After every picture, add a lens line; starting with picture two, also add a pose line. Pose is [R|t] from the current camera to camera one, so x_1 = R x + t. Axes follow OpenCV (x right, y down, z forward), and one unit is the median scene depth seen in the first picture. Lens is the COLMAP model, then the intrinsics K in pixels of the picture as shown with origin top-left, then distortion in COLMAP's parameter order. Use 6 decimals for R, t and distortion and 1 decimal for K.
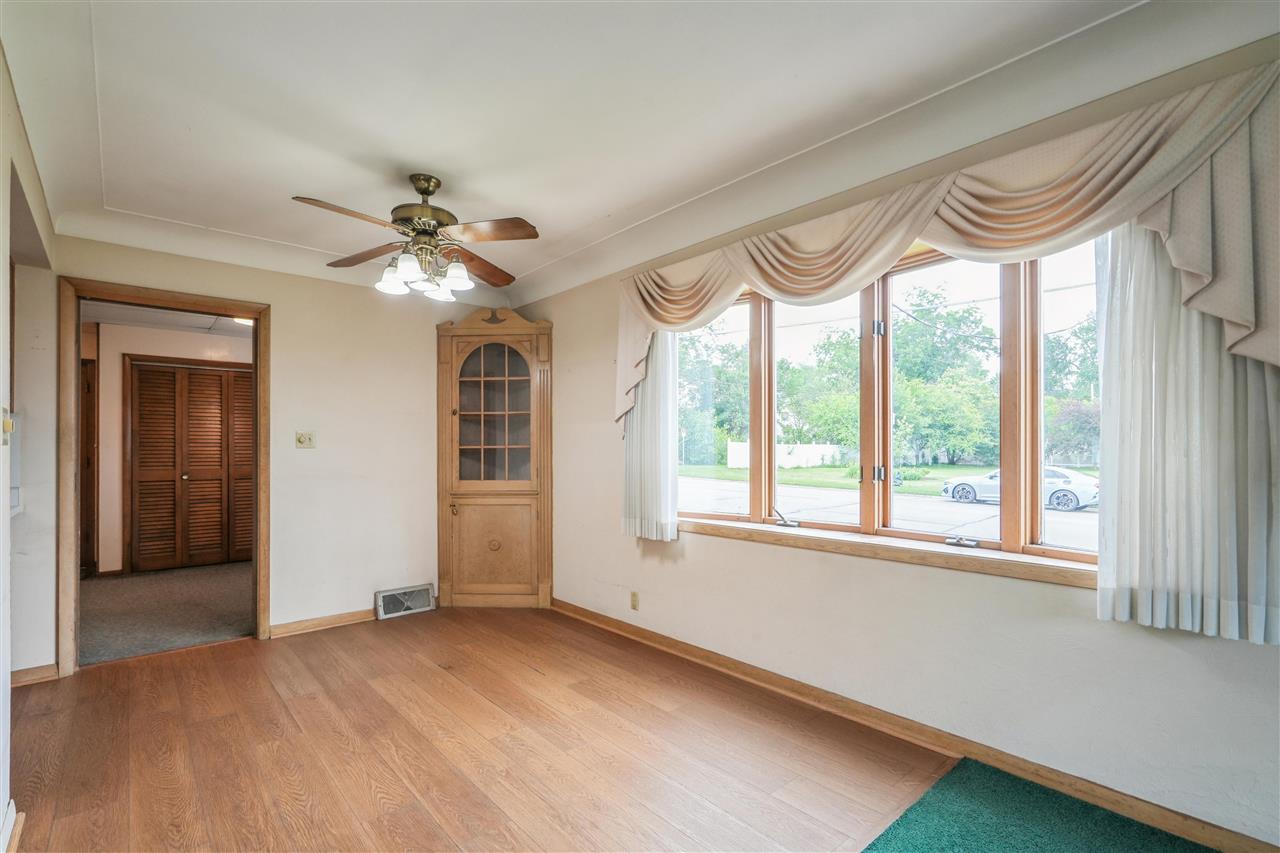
lens RADIAL K [[584.1, 0, 643.0], [0, 584.1, 446.8], [0, 0, 1]] dist [-0.000105, 0.000597]
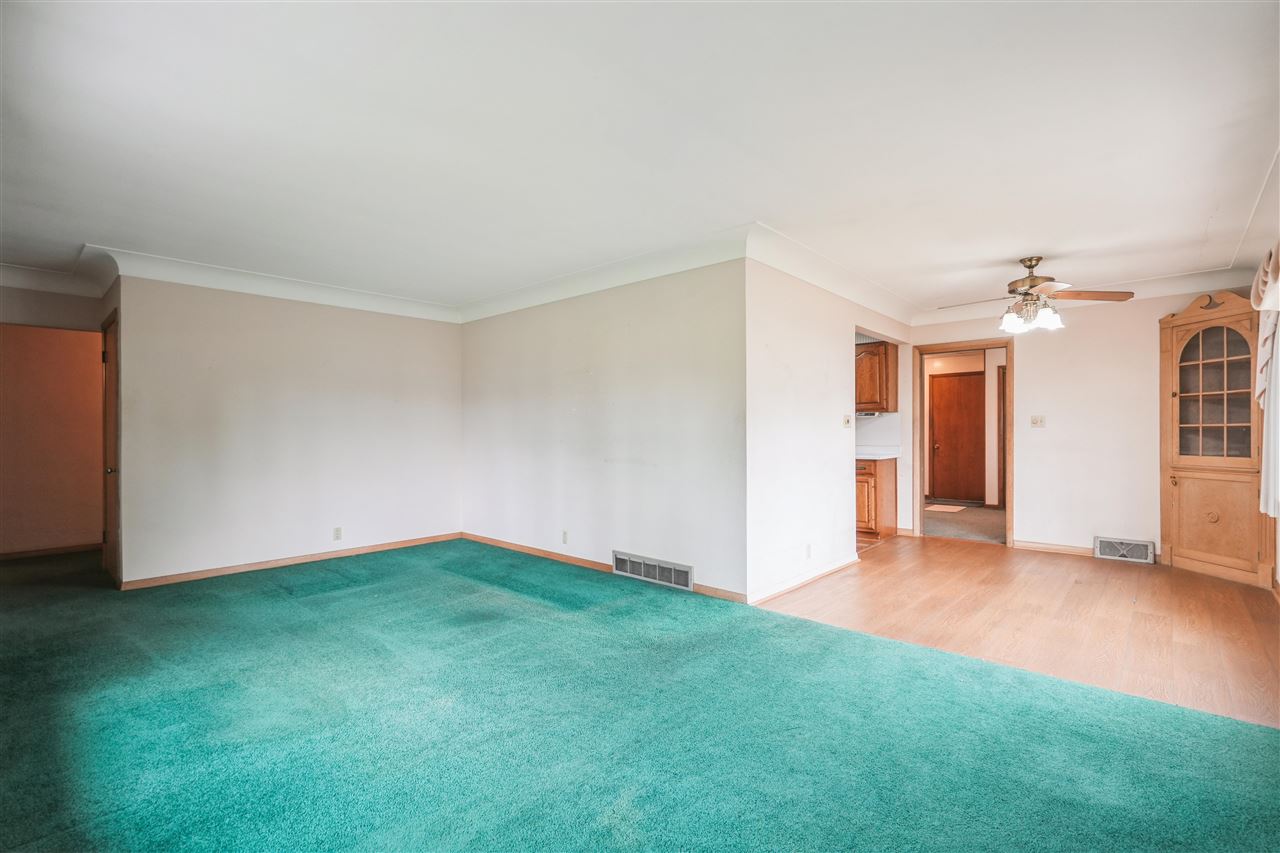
lens RADIAL K [[584.1, 0, 639.2], [0, 584.1, 433.8], [0, 0, 1]] dist [-0.000105, 0.000597]
pose [[0.111213, 0.007412, -0.993769, 0.684657], [0.009627, 0.999917, 0.008536, -0.003170], [0.993750, -0.010516, 0.111132, -0.151690]]
